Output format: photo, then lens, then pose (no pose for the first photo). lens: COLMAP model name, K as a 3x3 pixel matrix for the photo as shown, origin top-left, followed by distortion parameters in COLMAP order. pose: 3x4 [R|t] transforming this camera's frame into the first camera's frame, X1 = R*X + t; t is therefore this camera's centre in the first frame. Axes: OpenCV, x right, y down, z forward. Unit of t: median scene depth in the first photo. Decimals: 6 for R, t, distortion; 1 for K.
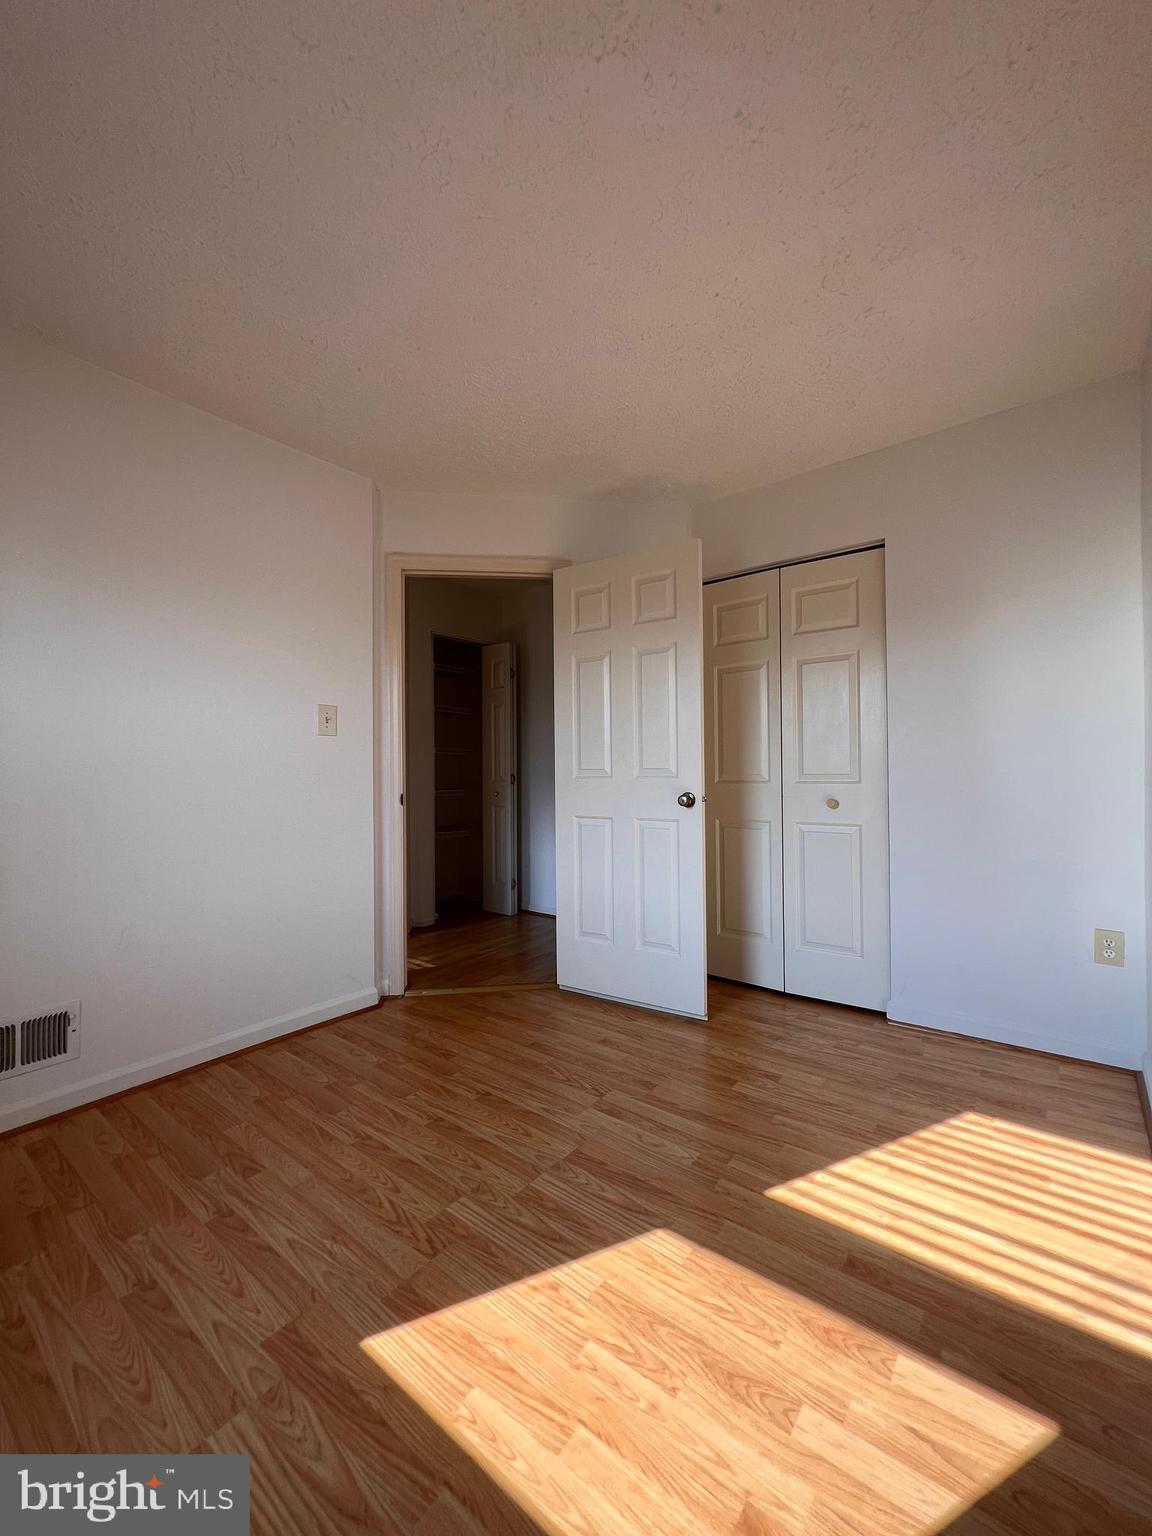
lens RADIAL K [[614.3, 0, 573.1], [0, 614.3, 764.0], [0, 0, 1]] dist [-0.003212, 0.000922]
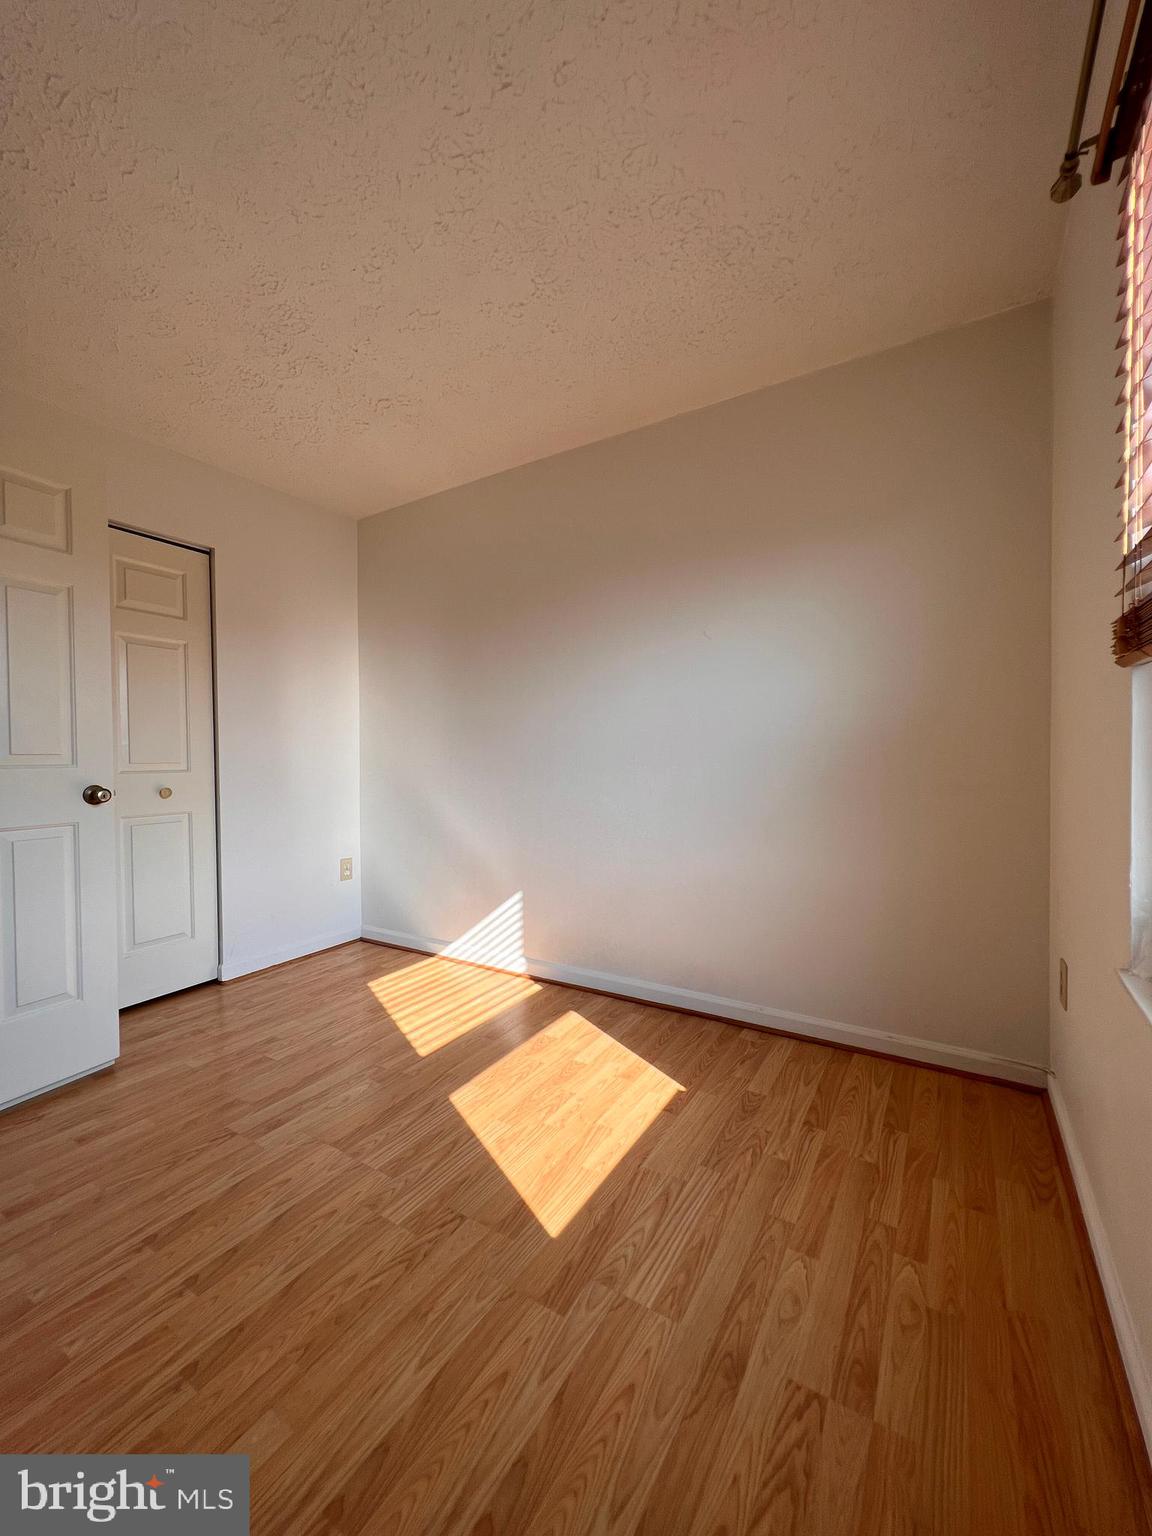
lens RADIAL K [[614.3, 0, 578.7], [0, 614.3, 762.0], [0, 0, 1]] dist [-0.003212, 0.000922]
pose [[-0.112285, 0.000939, 0.993676, -1.082938], [0.001266, 0.999999, -0.000802, 0.029066], [-0.993675, 0.001168, -0.112286, 0.779353]]
